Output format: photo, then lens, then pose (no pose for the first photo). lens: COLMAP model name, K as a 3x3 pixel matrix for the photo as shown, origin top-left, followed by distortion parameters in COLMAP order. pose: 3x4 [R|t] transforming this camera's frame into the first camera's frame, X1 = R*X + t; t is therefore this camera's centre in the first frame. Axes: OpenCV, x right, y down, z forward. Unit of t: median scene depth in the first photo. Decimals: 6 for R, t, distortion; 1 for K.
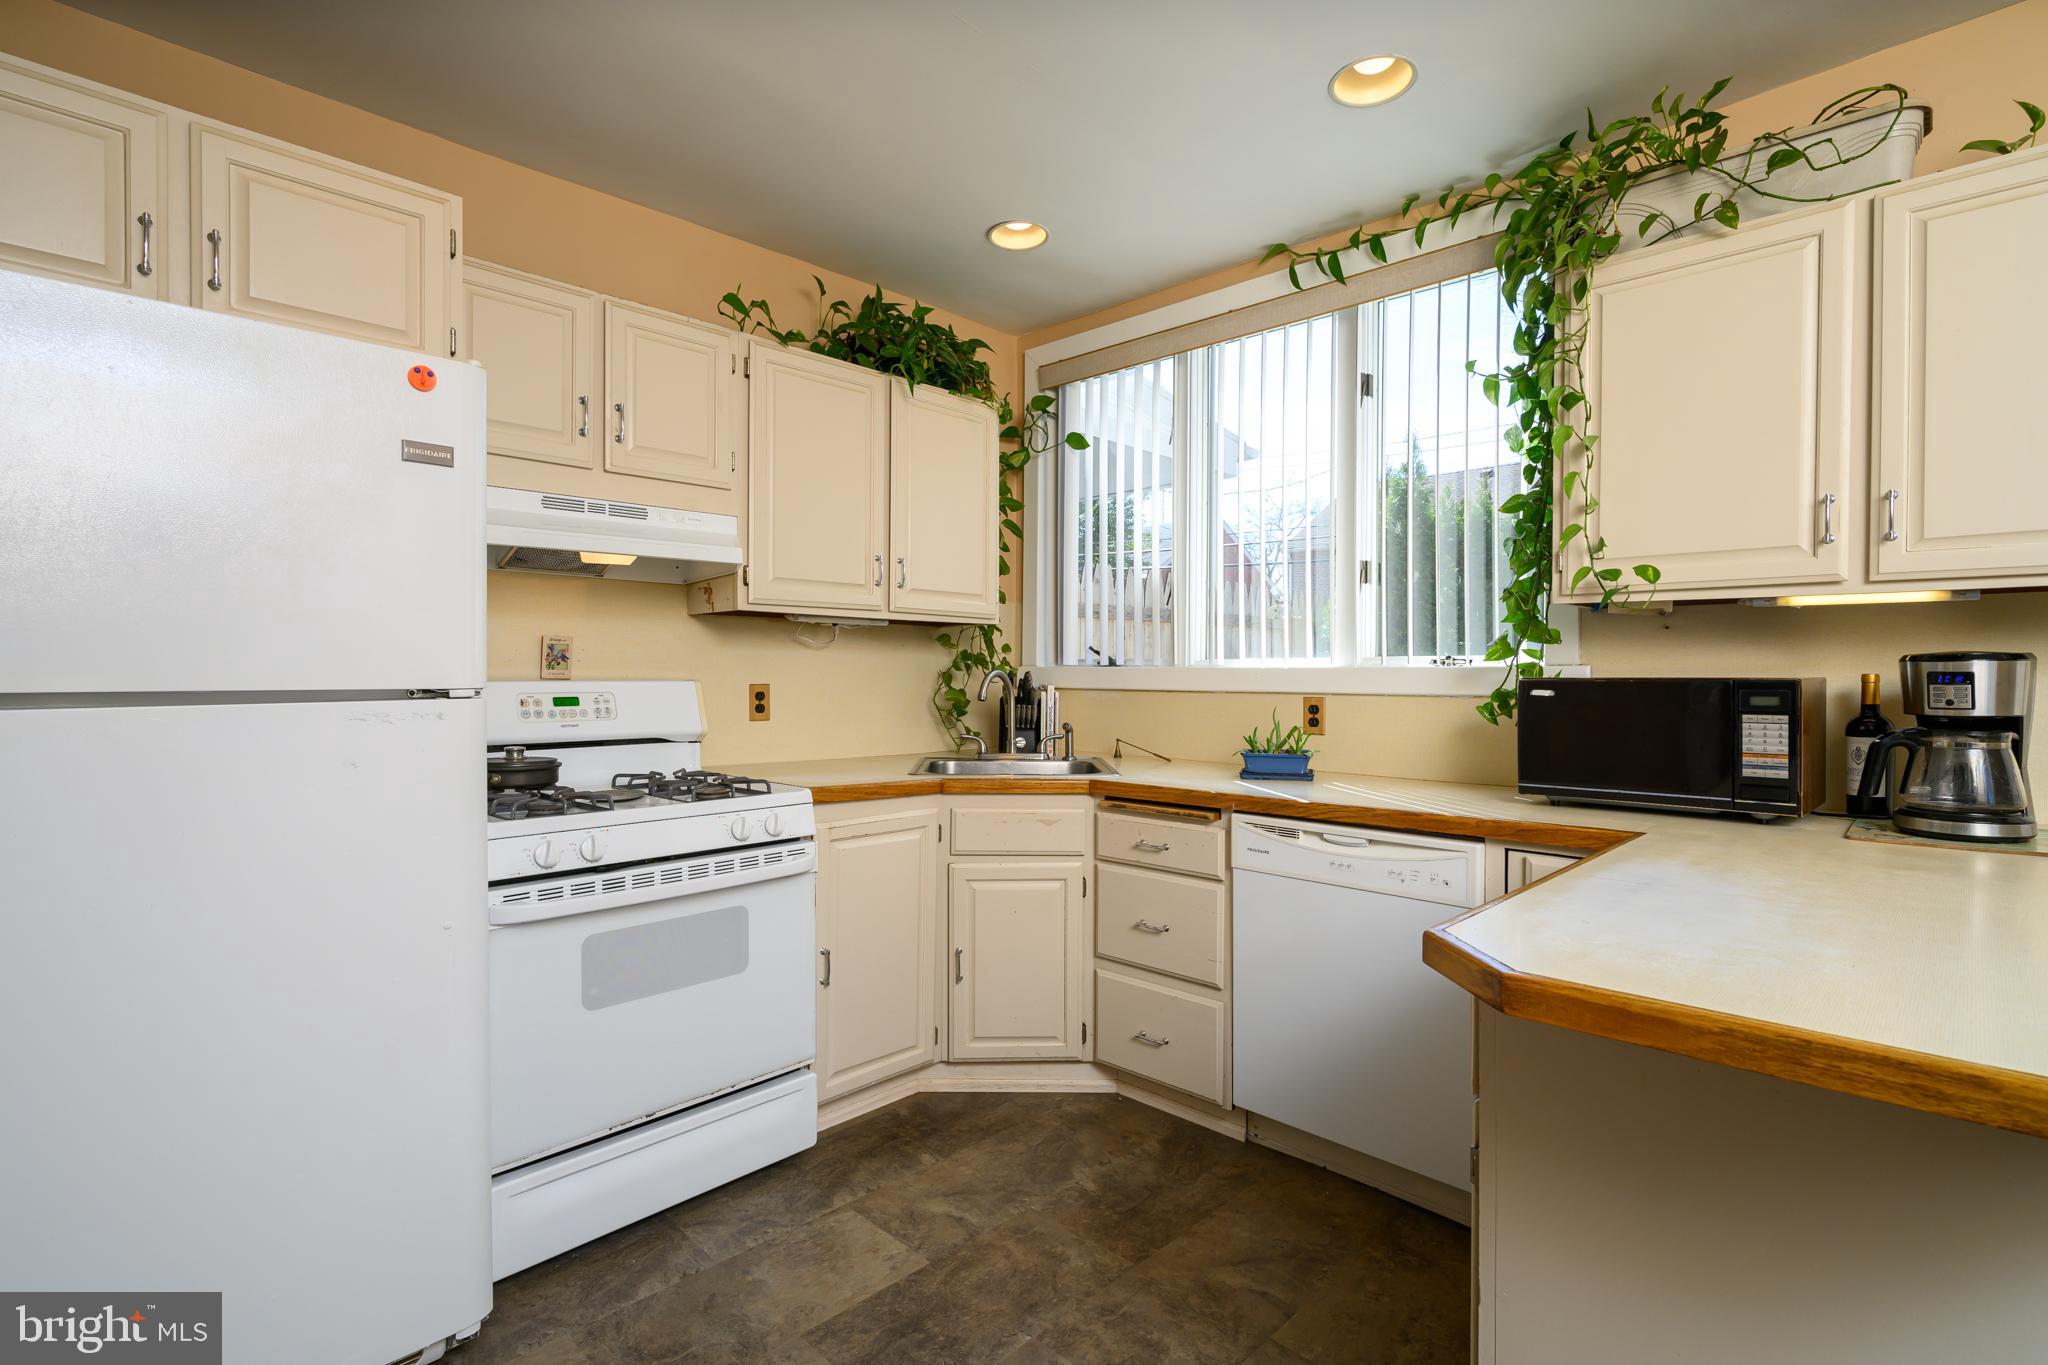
lens RADIAL K [[991.8, 0, 1016.3], [0, 991.8, 685.6], [0, 0, 1]] dist [-0.001930, 0.001482]
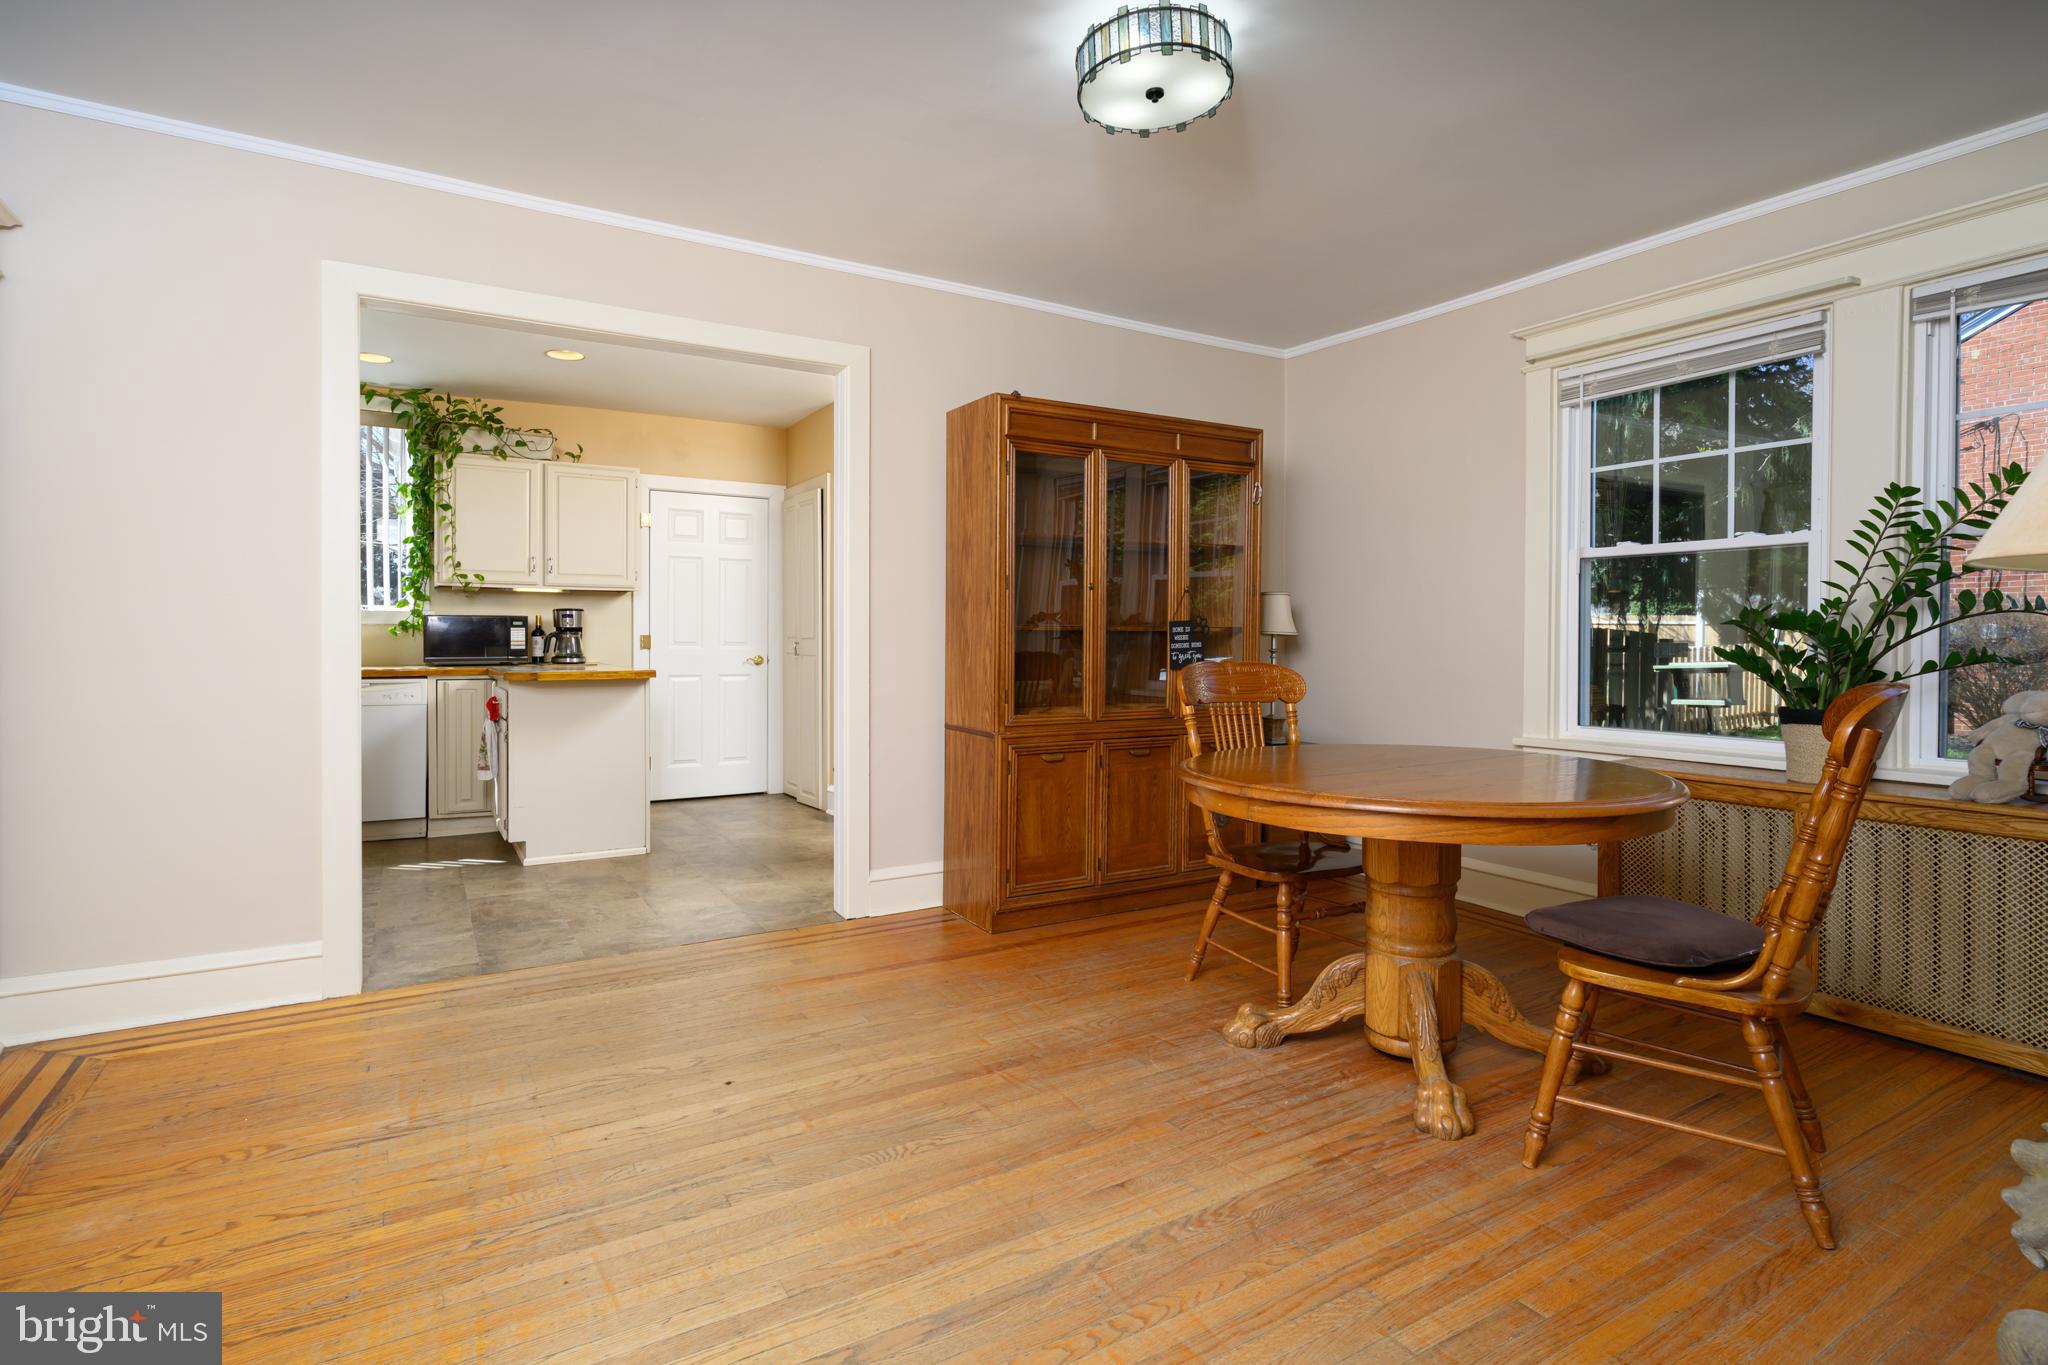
lens RADIAL K [[991.8, 0, 1076.4], [0, 991.8, 647.9], [0, 0, 1]] dist [-0.001930, 0.001482]
pose [[0.205853, -0.013054, 0.978496, -1.698683], [0.009888, 0.999888, 0.011259, 0.068327], [-0.978533, 0.007357, 0.205959, -1.177086]]
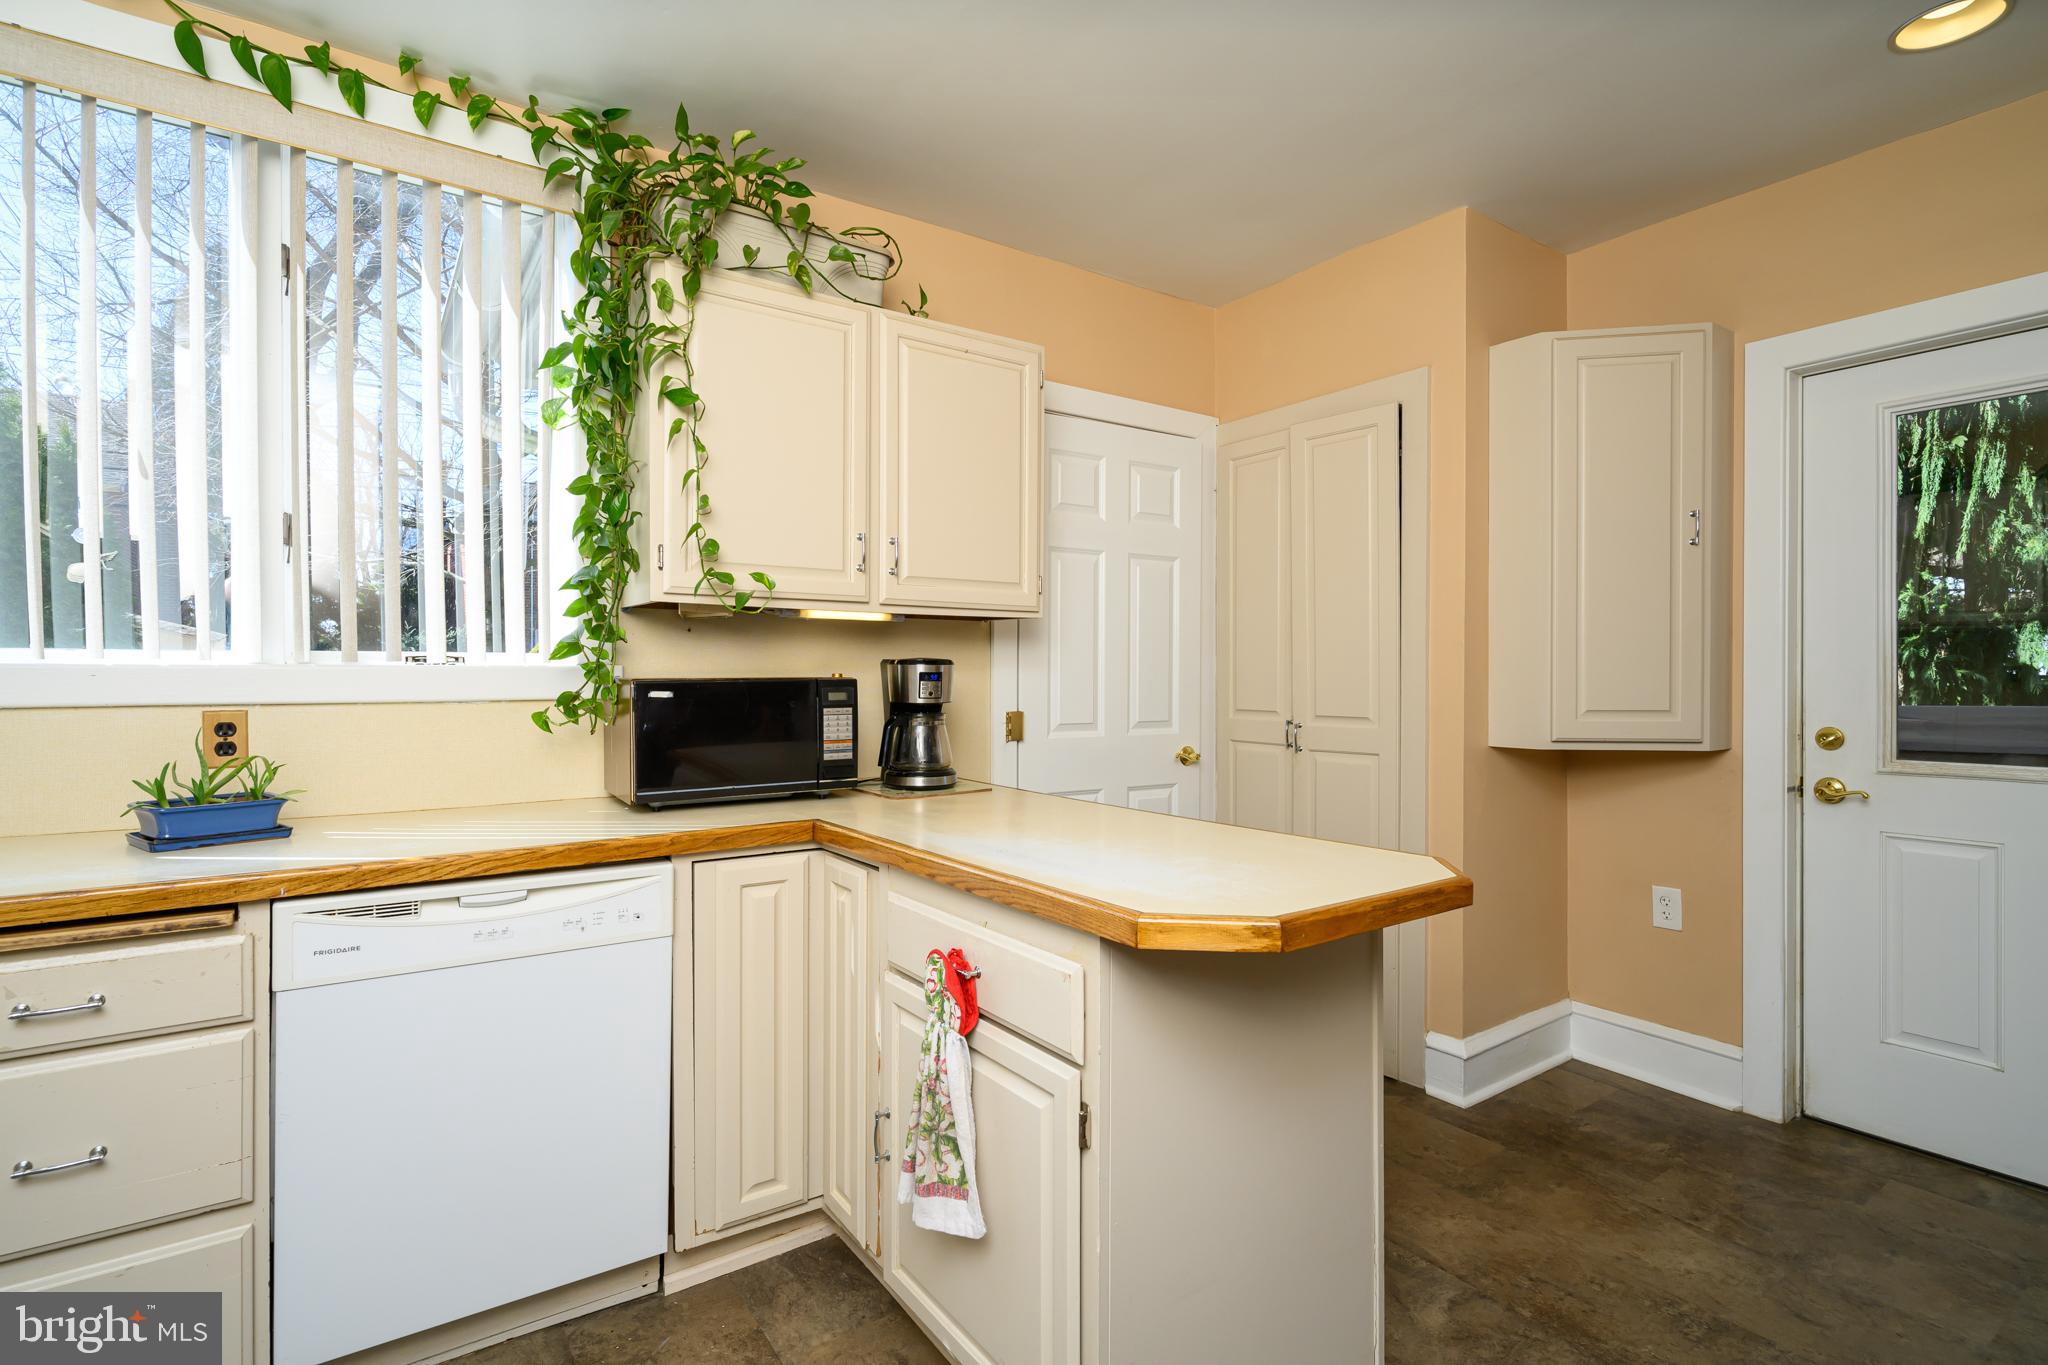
lens RADIAL K [[991.8, 0, 1033.1], [0, 991.8, 674.3], [0, 0, 1]] dist [-0.001930, 0.001482]
pose [[0.164120, -0.005181, 0.986427, -0.372899], [0.011546, 0.999928, 0.003331, -0.011729], [-0.986373, 0.010842, 0.164168, 0.526508]]
